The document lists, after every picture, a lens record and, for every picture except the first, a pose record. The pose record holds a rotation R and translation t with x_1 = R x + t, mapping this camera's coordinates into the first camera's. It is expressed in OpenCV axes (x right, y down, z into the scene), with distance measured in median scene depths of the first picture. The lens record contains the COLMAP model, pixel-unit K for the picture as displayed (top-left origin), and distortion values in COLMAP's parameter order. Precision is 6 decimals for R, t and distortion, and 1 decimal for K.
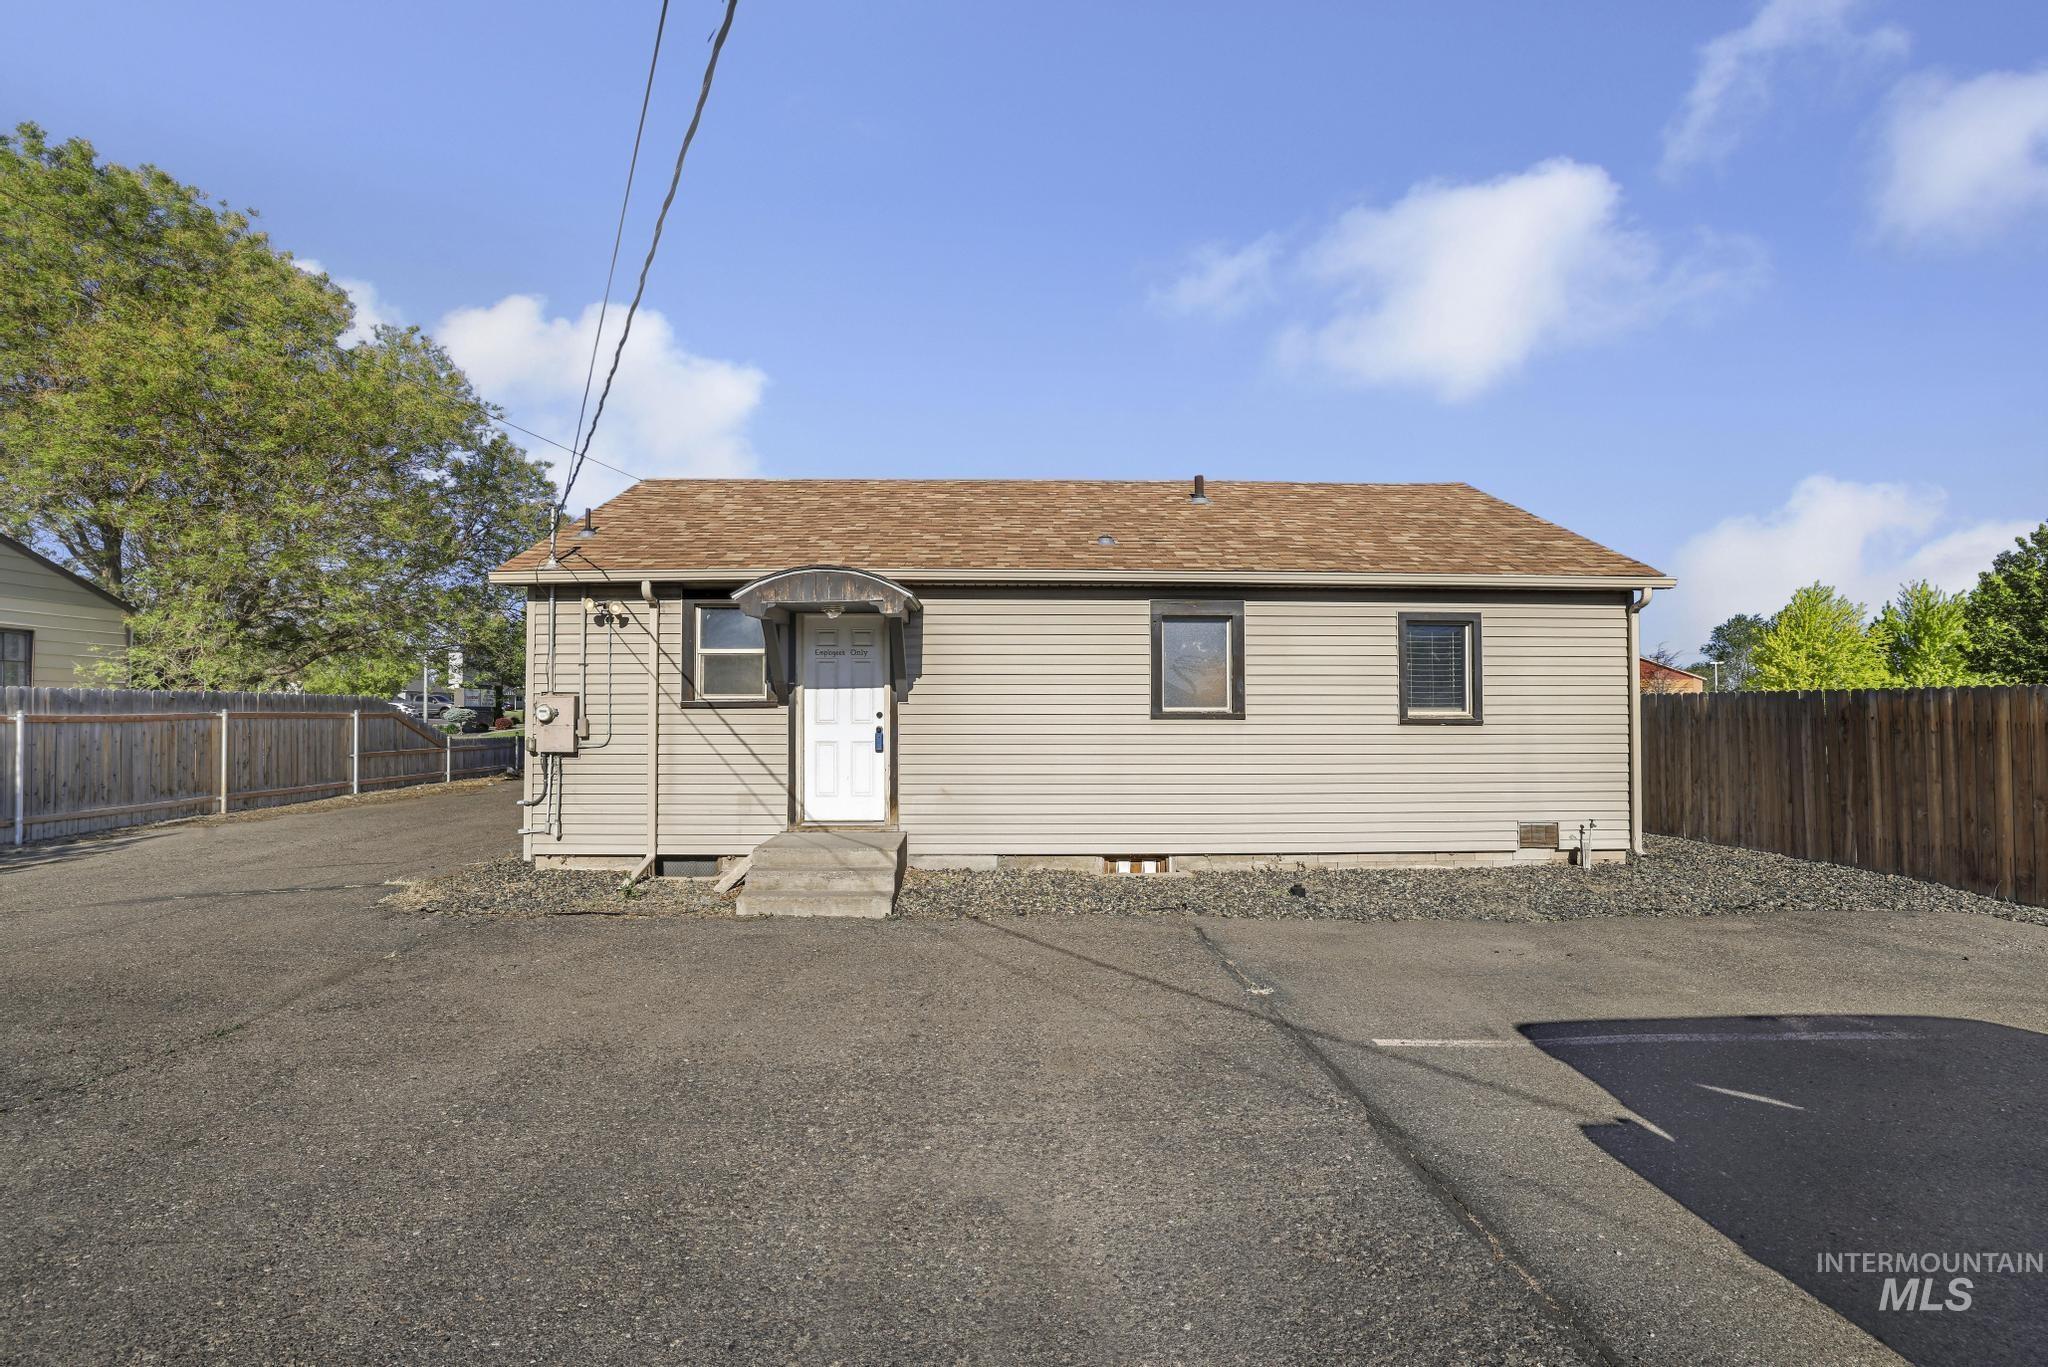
lens RADIAL K [[908.9, 0, 1037.4], [0, 908.9, 698.1], [0, 0, 1]] dist [-0.019017, 0.001044]
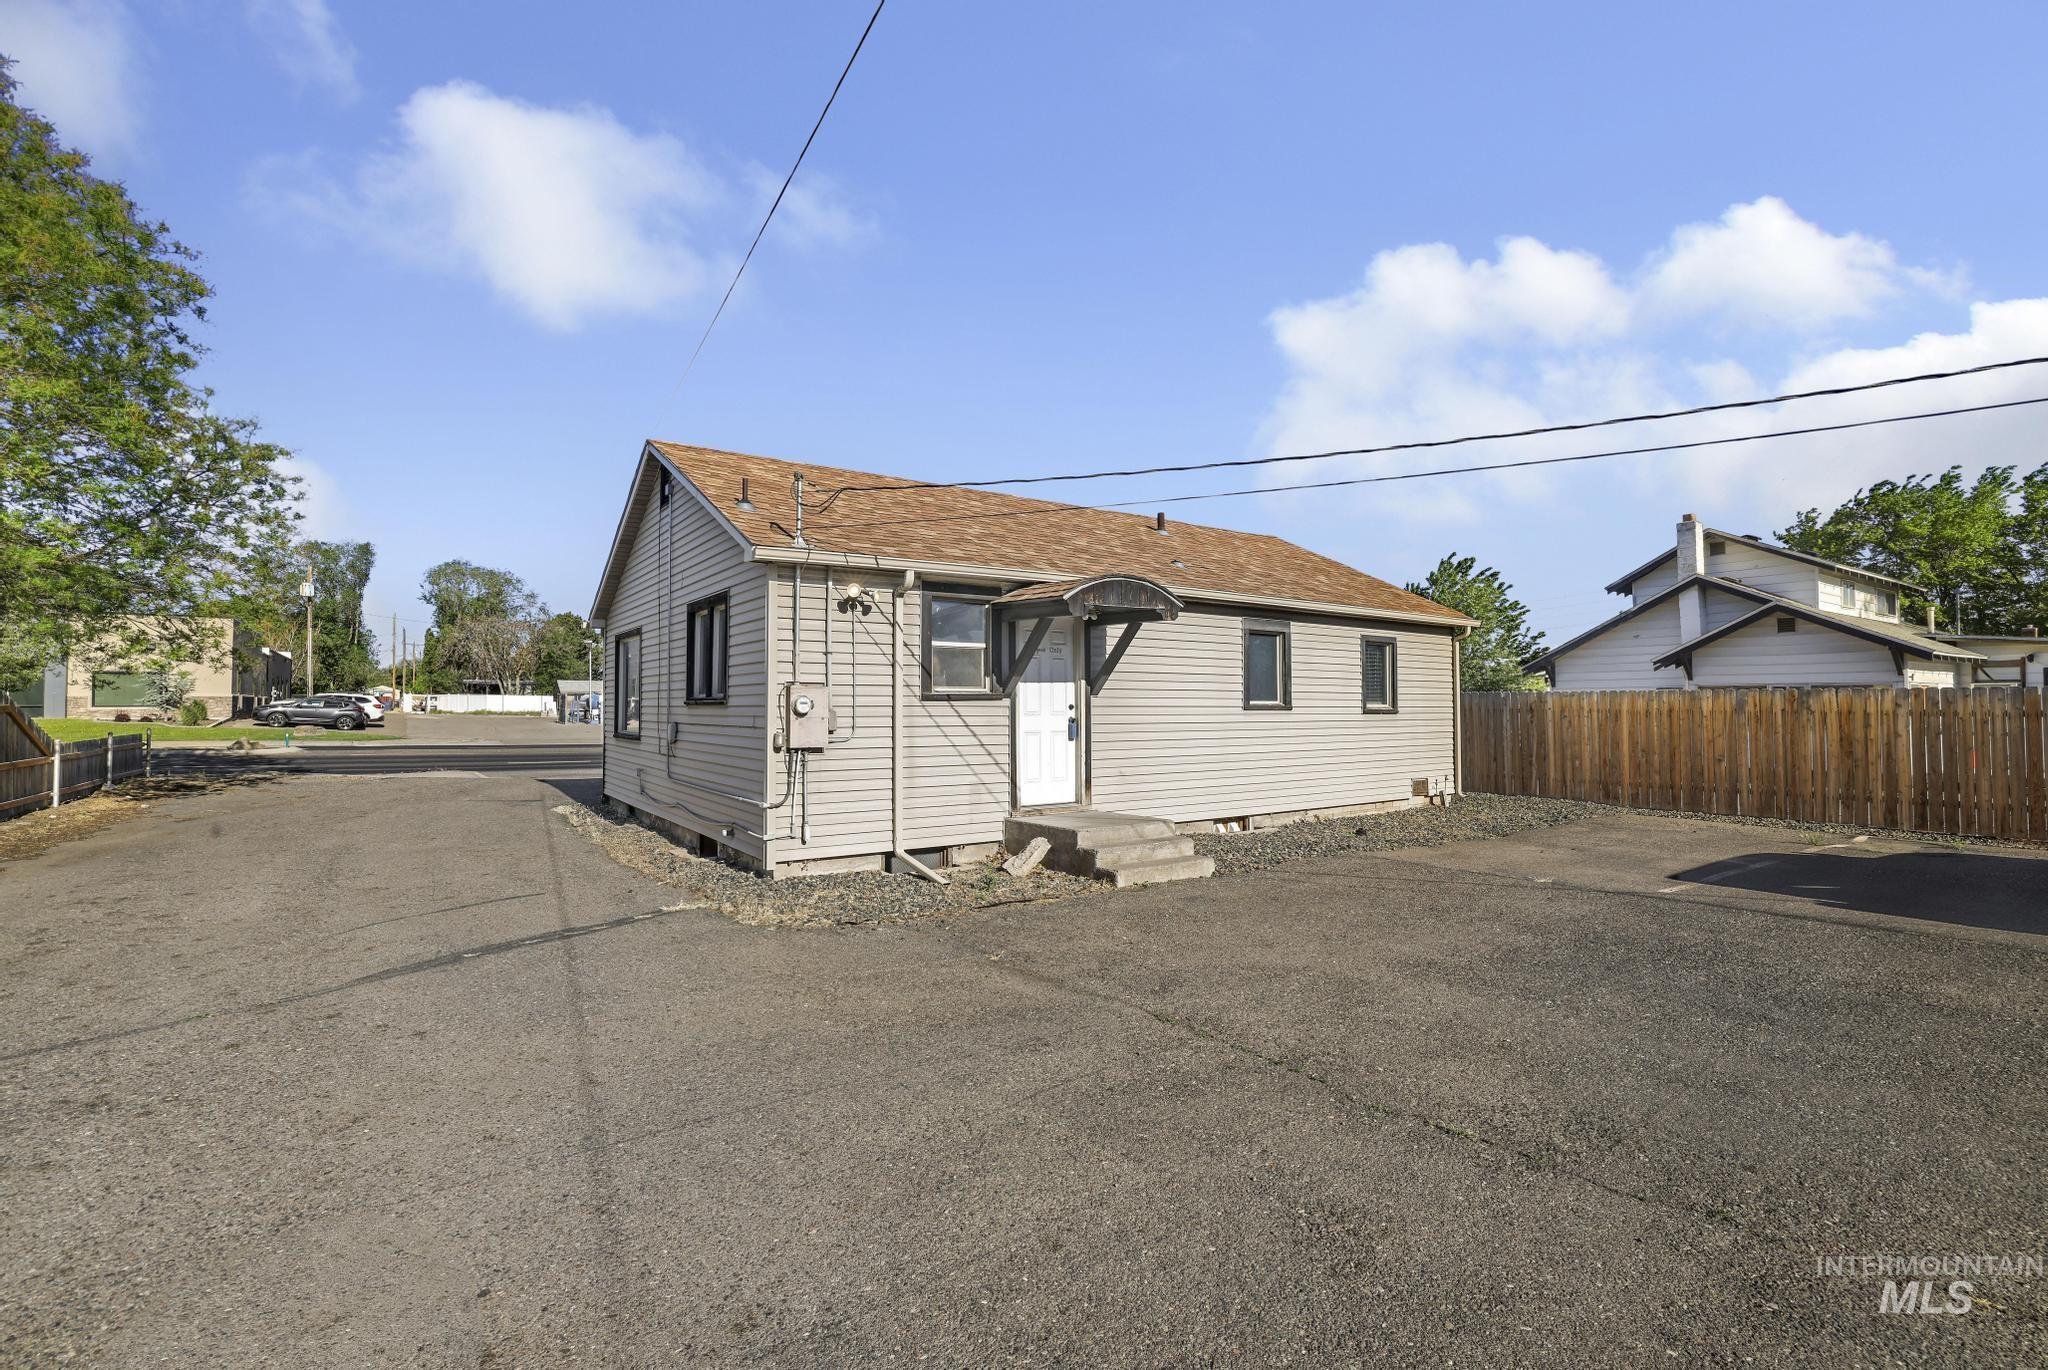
lens RADIAL K [[908.9, 0, 1046.2], [0, 908.9, 686.7], [0, 0, 1]] dist [-0.019017, 0.001044]
pose [[0.830725, 0.012286, 0.556548, -0.815671], [-0.011120, 0.999923, -0.005476, 0.000115], [-0.556572, -0.001640, 0.830798, 0.096308]]
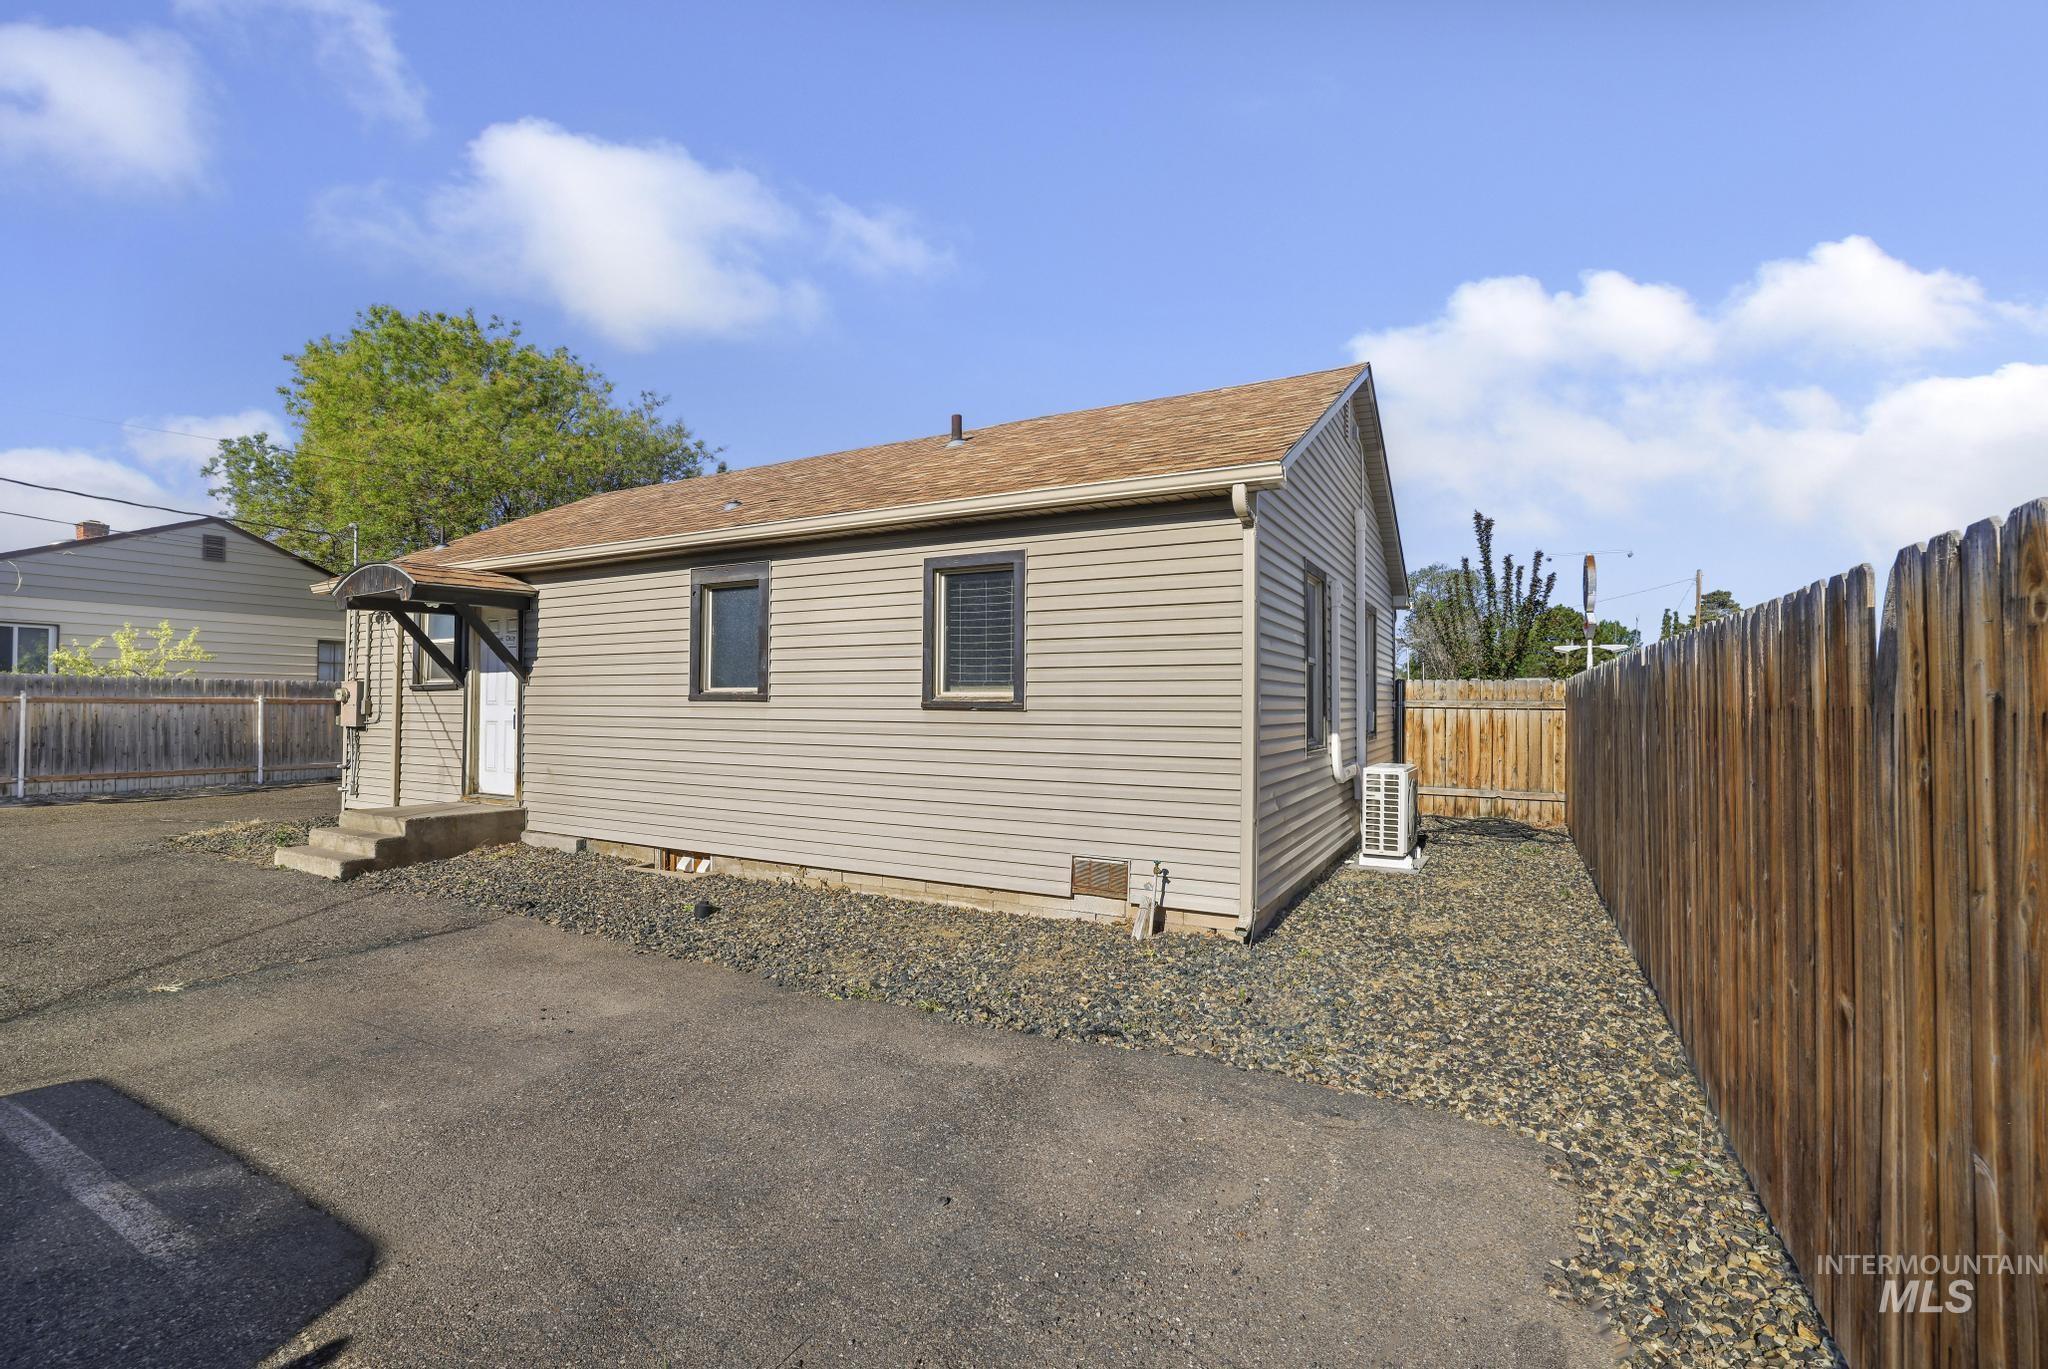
lens RADIAL K [[908.9, 0, 1018.0], [0, 908.9, 687.5], [0, 0, 1]] dist [-0.019017, 0.001044]
pose [[0.852699, -0.006437, -0.522363, 0.868387], [0.003366, 0.999971, -0.006826, 0.016926], [0.522392, 0.004062, 0.852696, 0.406087]]
